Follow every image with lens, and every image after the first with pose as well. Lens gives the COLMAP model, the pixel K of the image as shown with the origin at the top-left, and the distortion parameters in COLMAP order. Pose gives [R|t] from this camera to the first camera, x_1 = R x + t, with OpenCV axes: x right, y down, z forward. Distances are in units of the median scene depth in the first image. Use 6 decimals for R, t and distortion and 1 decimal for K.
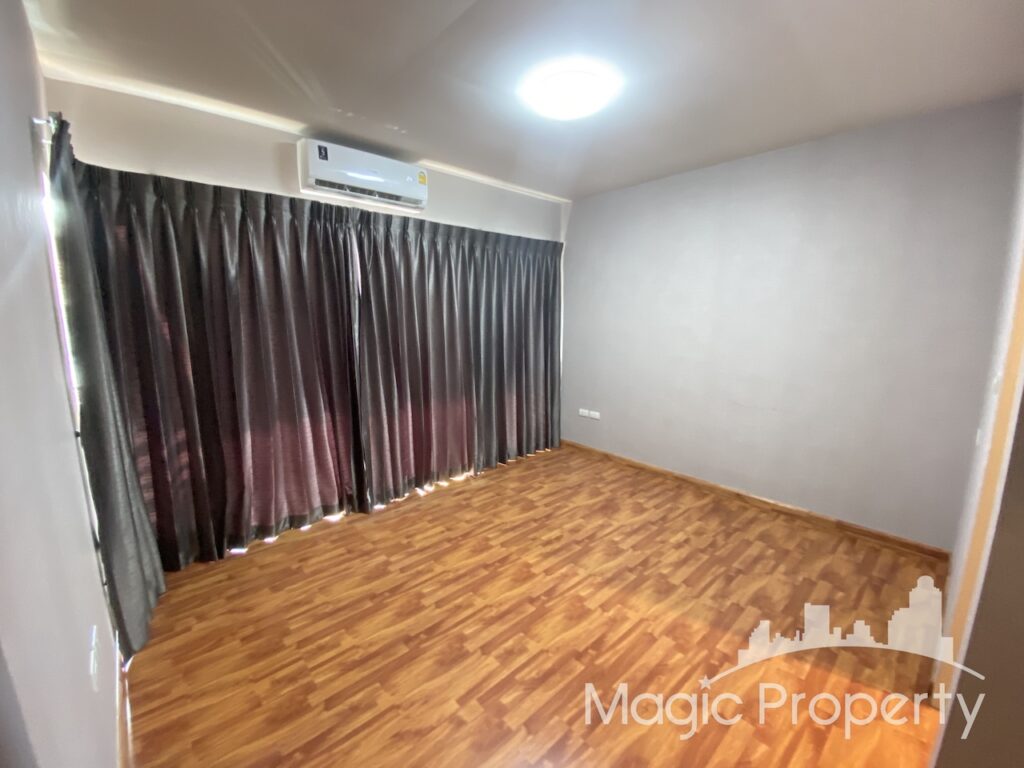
lens RADIAL K [[414.0, 0, 511.2], [0, 414.0, 381.4], [0, 0, 1]] dist [0.016792, -0.018093]
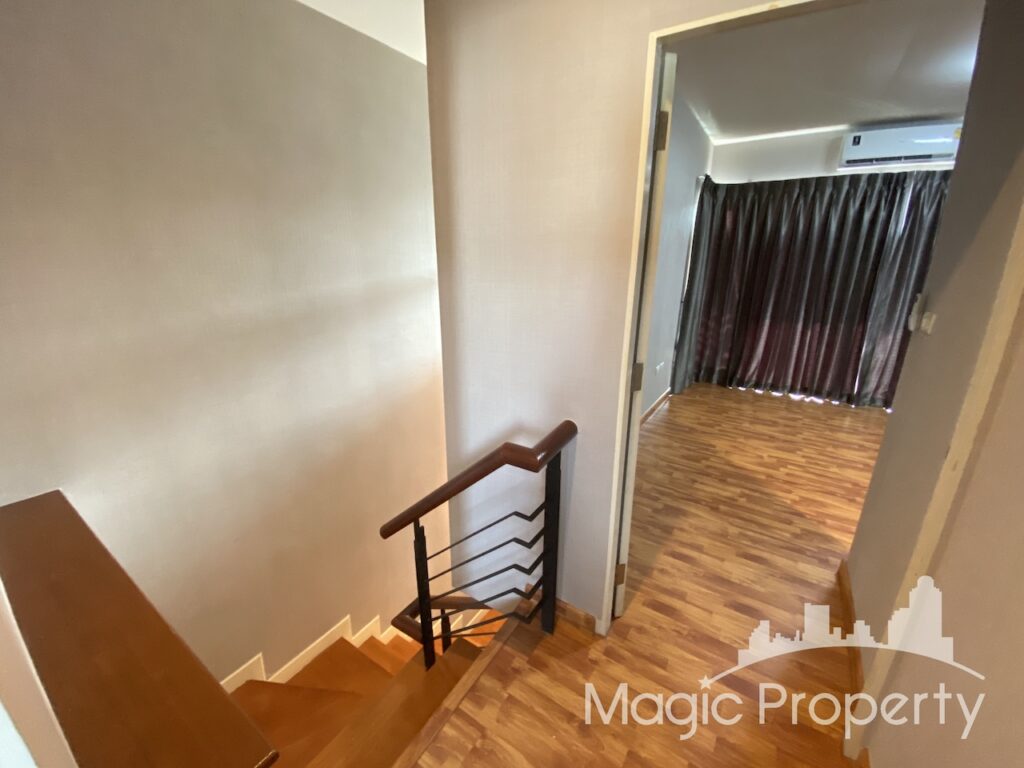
lens RADIAL K [[414.0, 0, 511.2], [0, 414.0, 381.4], [0, 0, 1]] dist [0.016792, -0.018093]
pose [[0.237623, 0.256190, -0.936964, 1.043101], [-0.150896, 0.962619, 0.224936, 0.131992], [0.959565, 0.087934, 0.267399, -0.570046]]
